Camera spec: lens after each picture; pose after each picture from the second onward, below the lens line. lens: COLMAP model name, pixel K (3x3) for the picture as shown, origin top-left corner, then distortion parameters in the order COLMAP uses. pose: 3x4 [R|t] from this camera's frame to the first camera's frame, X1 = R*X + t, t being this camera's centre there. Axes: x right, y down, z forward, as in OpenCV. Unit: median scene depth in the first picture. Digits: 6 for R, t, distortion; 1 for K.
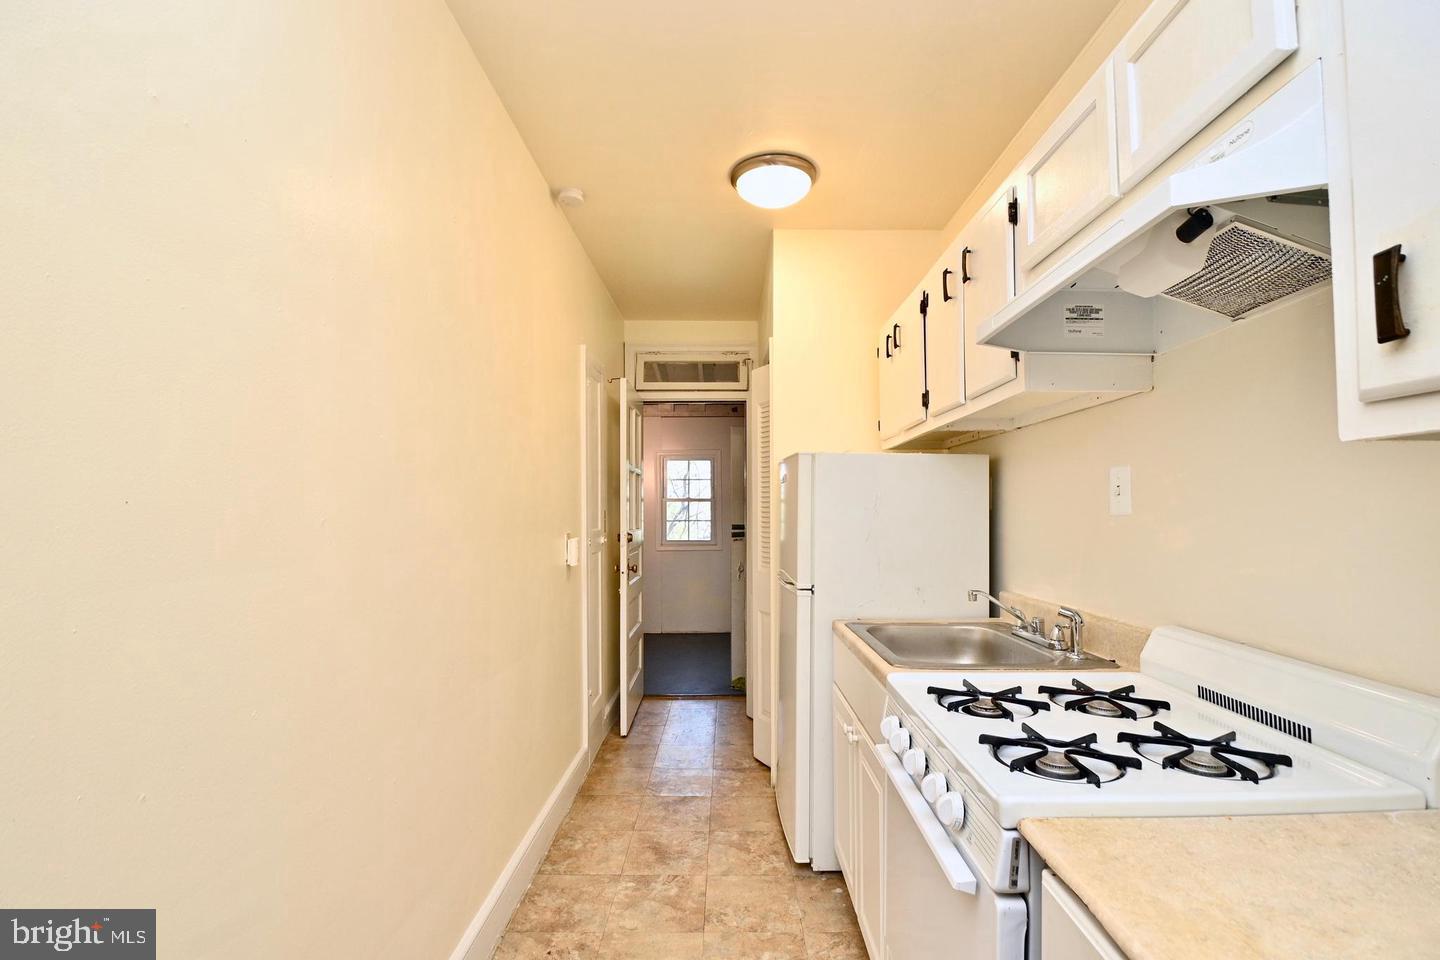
lens RADIAL K [[630.6, 0, 729.4], [0, 630.6, 501.1], [0, 0, 1]] dist [0.004323, -0.014830]
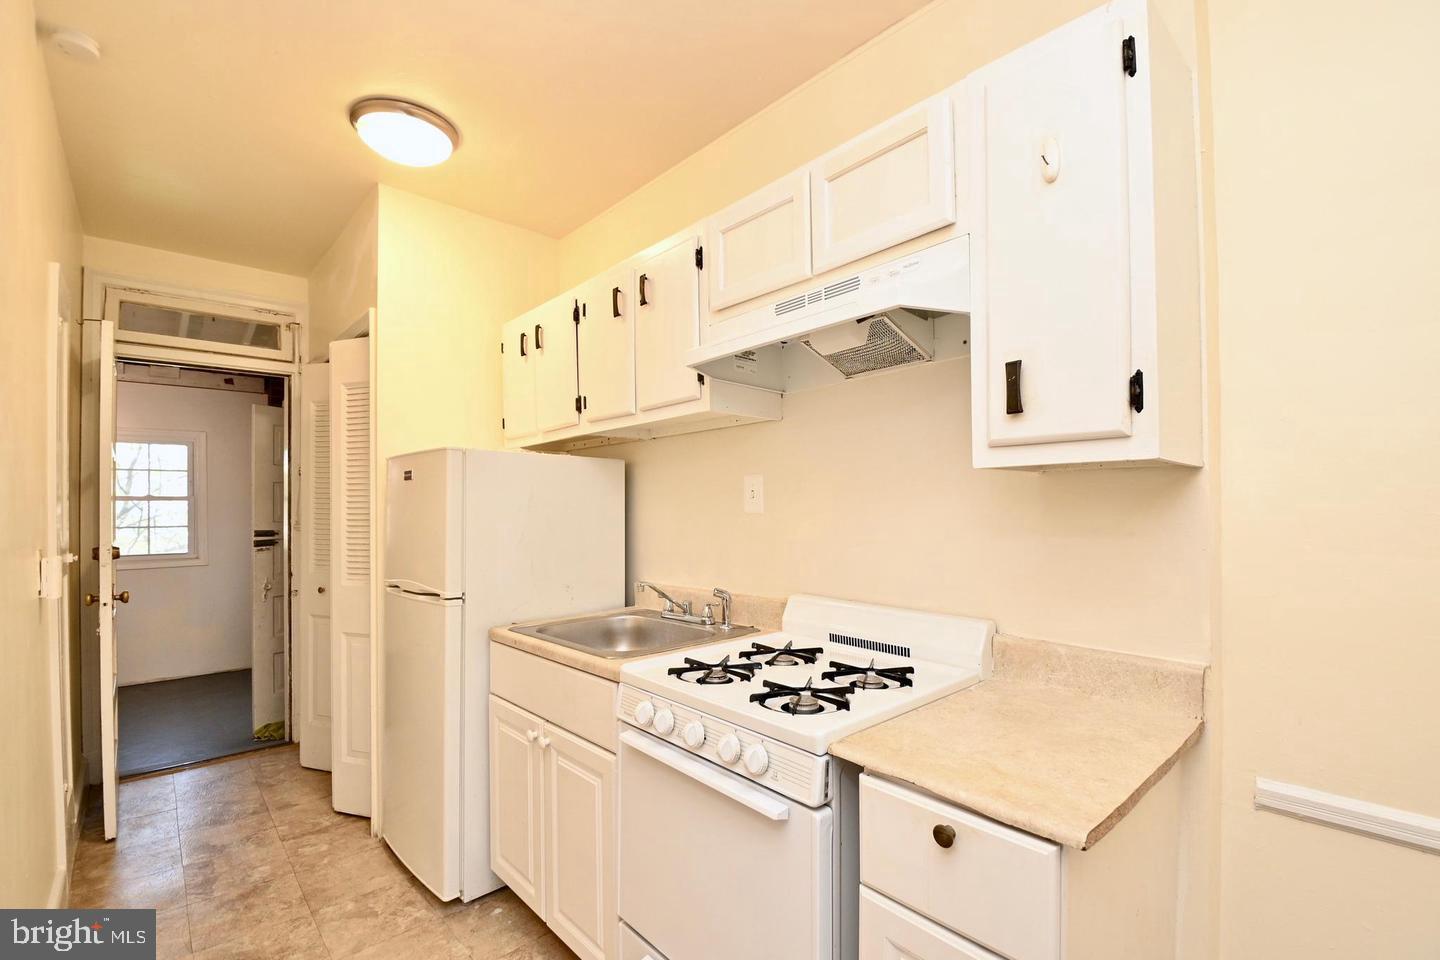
lens RADIAL K [[630.6, 0, 731.4], [0, 630.6, 501.9], [0, 0, 1]] dist [0.004323, -0.014830]
pose [[0.731637, 0.003524, 0.681686, -0.206716], [-0.004245, 0.999991, -0.000614, -0.000215], [-0.681682, -0.002445, 0.731645, 0.062564]]
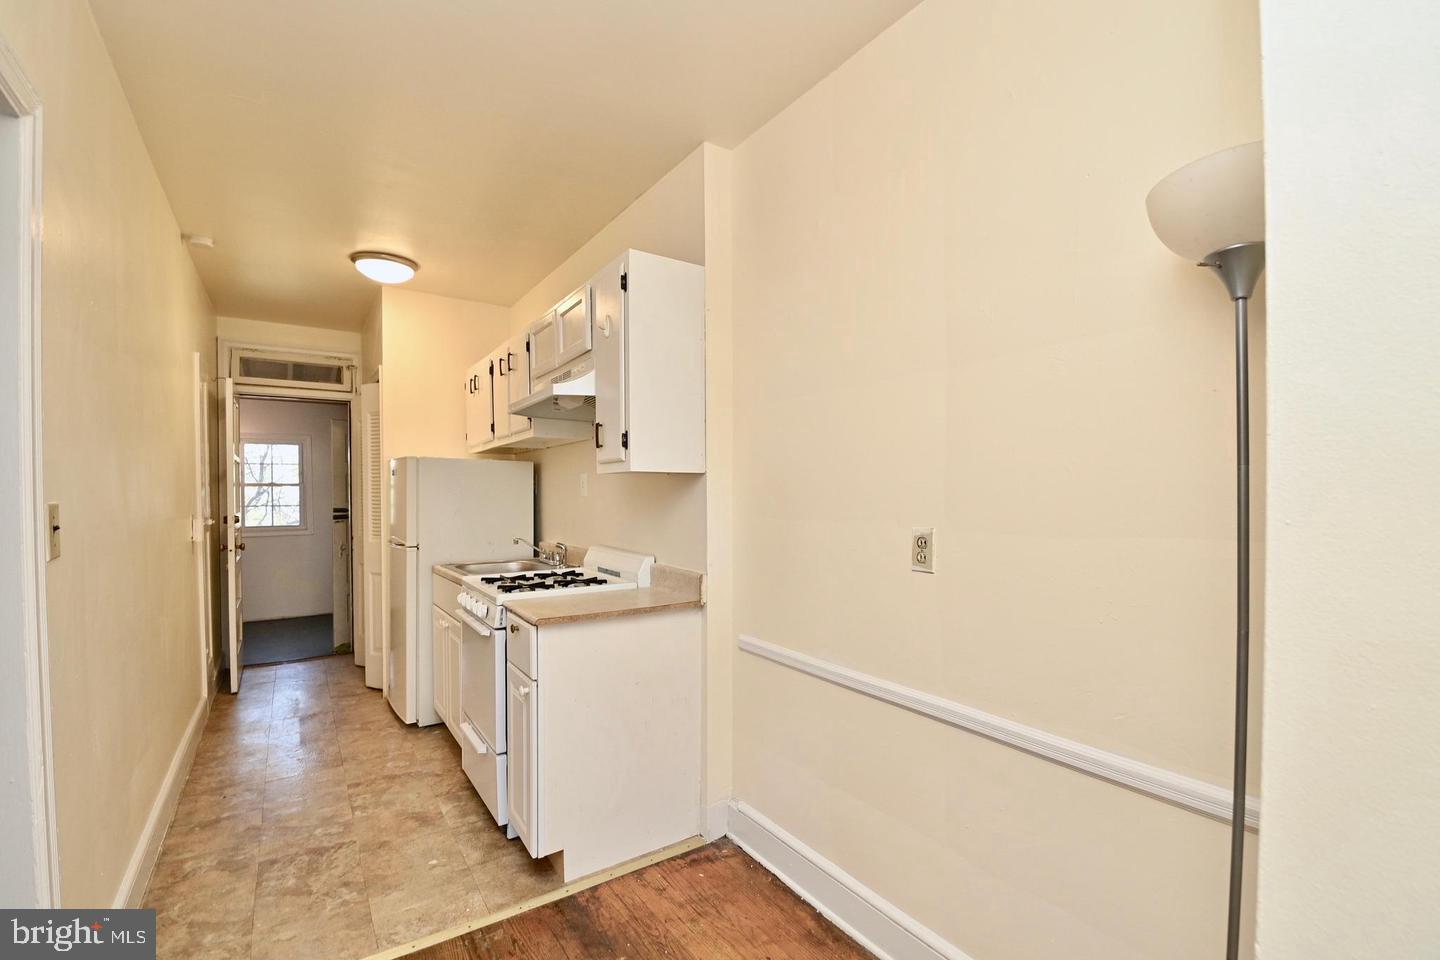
lens RADIAL K [[630.6, 0, 737.8], [0, 630.6, 502.4], [0, 0, 1]] dist [0.004323, -0.014830]
pose [[0.817934, -0.008816, 0.575244, -0.112406], [-0.006159, 0.999691, 0.024079, -0.009264], [-0.575279, -0.023238, 0.817627, -0.698016]]
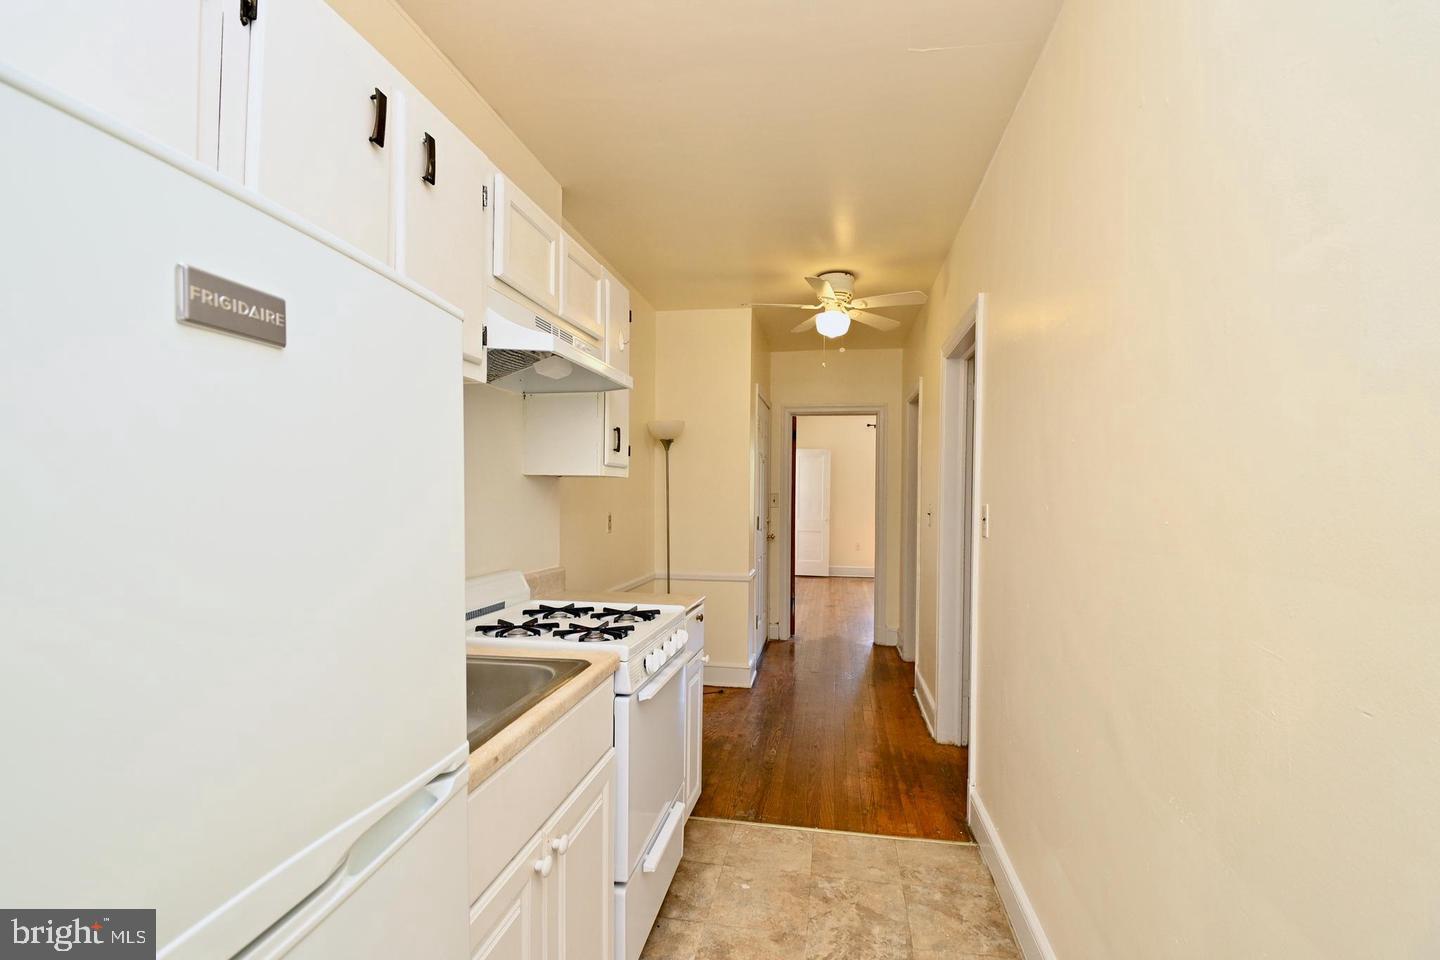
lens RADIAL K [[630.6, 0, 722.4], [0, 630.6, 488.1], [0, 0, 1]] dist [0.004323, -0.014830]
pose [[-0.983591, -0.002053, 0.180401, -0.073823], [-0.006423, 0.999700, -0.023646, 0.014763], [-0.180299, -0.024417, -0.983309, 1.285632]]
